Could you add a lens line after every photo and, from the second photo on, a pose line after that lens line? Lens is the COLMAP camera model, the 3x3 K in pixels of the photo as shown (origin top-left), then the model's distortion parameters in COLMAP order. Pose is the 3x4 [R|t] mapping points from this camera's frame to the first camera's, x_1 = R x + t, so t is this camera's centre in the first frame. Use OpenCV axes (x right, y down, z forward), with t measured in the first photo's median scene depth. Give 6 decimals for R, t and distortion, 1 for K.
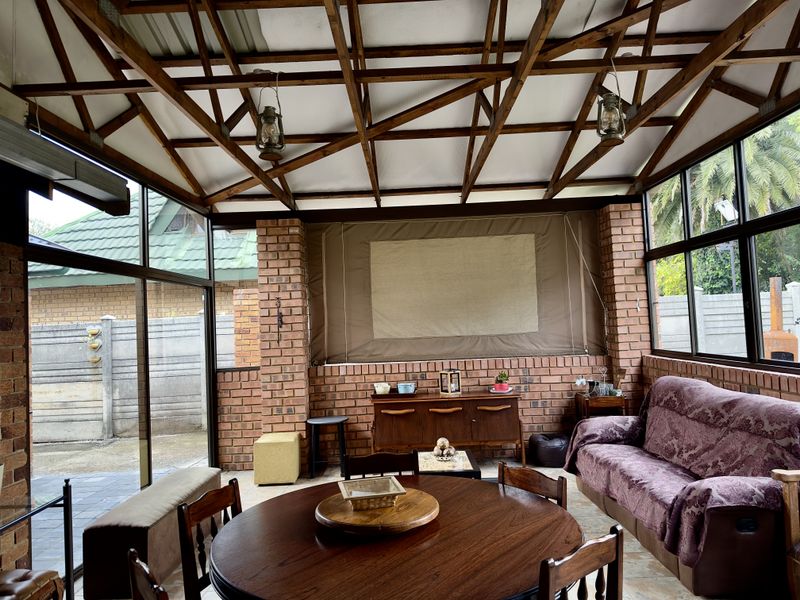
lens RADIAL K [[567.8, 0, 397.6], [0, 567.8, 288.2], [0, 0, 1]] dist [0.136340, -0.148163]
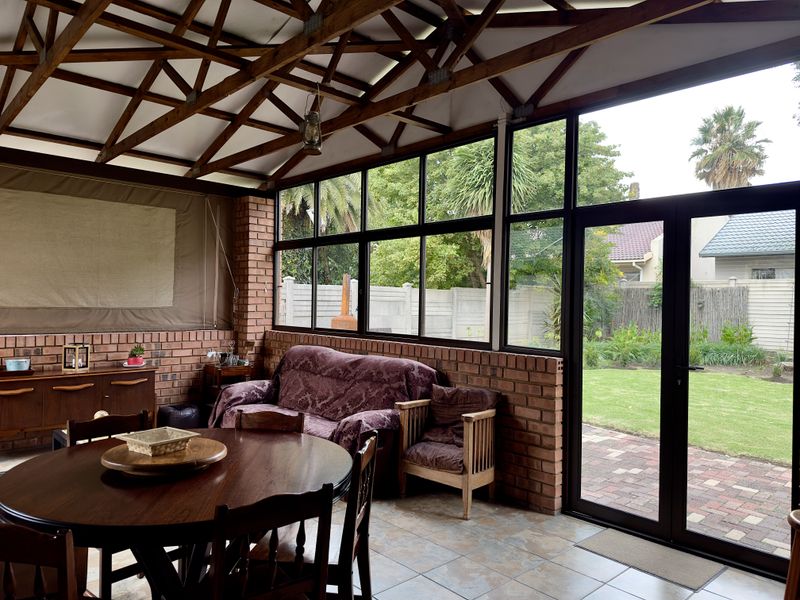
lens RADIAL K [[567.8, 0, 397.6], [0, 567.8, 288.2], [0, 0, 1]] dist [0.136340, -0.148163]
pose [[0.731800, 0.072061, 0.677699, -0.168226], [-0.090236, 0.995885, -0.008455, 0.017135], [-0.675519, -0.054965, 0.735291, -0.019714]]
